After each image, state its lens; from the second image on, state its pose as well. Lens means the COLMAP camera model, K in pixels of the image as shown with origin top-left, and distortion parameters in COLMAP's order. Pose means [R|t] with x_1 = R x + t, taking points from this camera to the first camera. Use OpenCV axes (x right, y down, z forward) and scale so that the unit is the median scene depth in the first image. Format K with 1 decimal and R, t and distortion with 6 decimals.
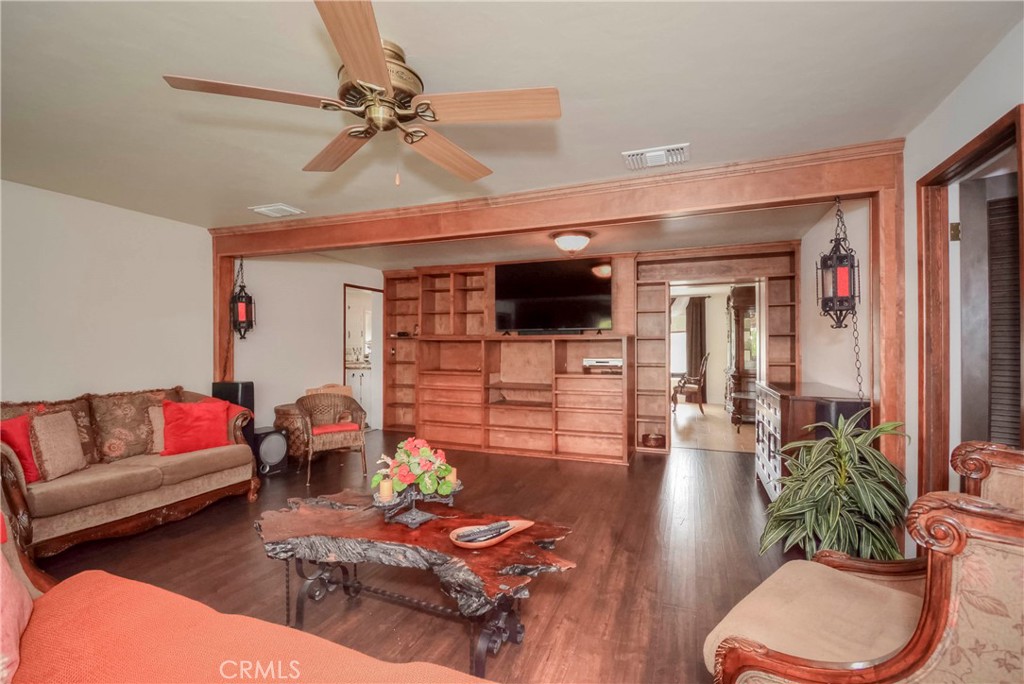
lens RADIAL K [[440.5, 0, 520.3], [0, 440.5, 344.8], [0, 0, 1]] dist [-0.026015, -0.002538]
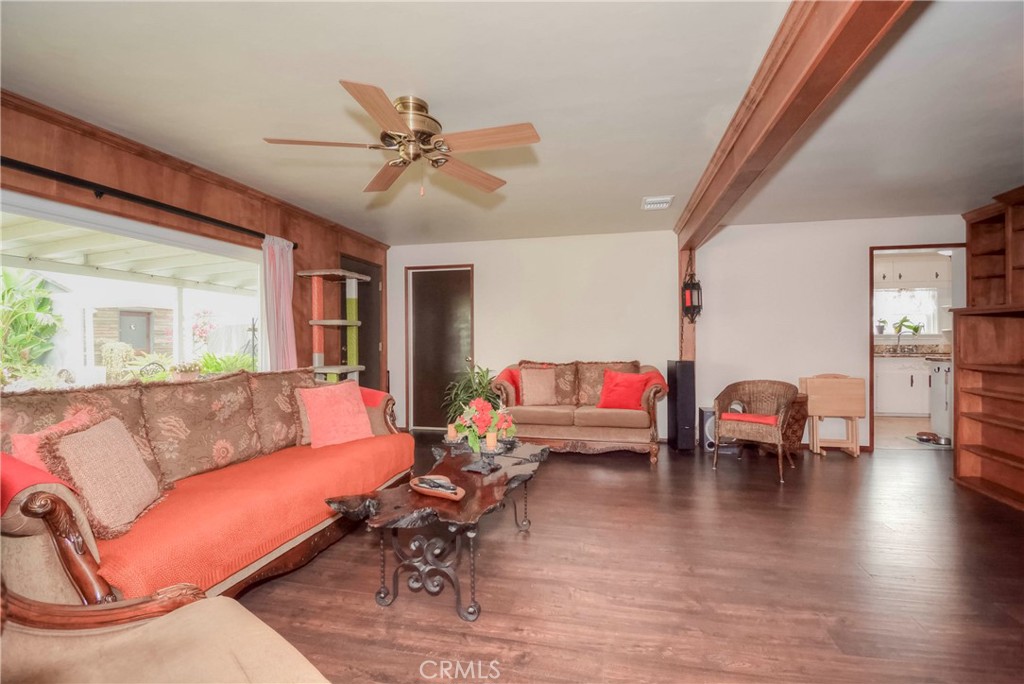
lens RADIAL K [[440.5, 0, 519.2], [0, 440.5, 344.6], [0, 0, 1]] dist [-0.026015, -0.002538]
pose [[0.150553, 0.006211, -0.988582, 0.492596], [0.012307, 0.999891, 0.008156, 0.036403], [0.988525, -0.013394, 0.150461, 0.504409]]
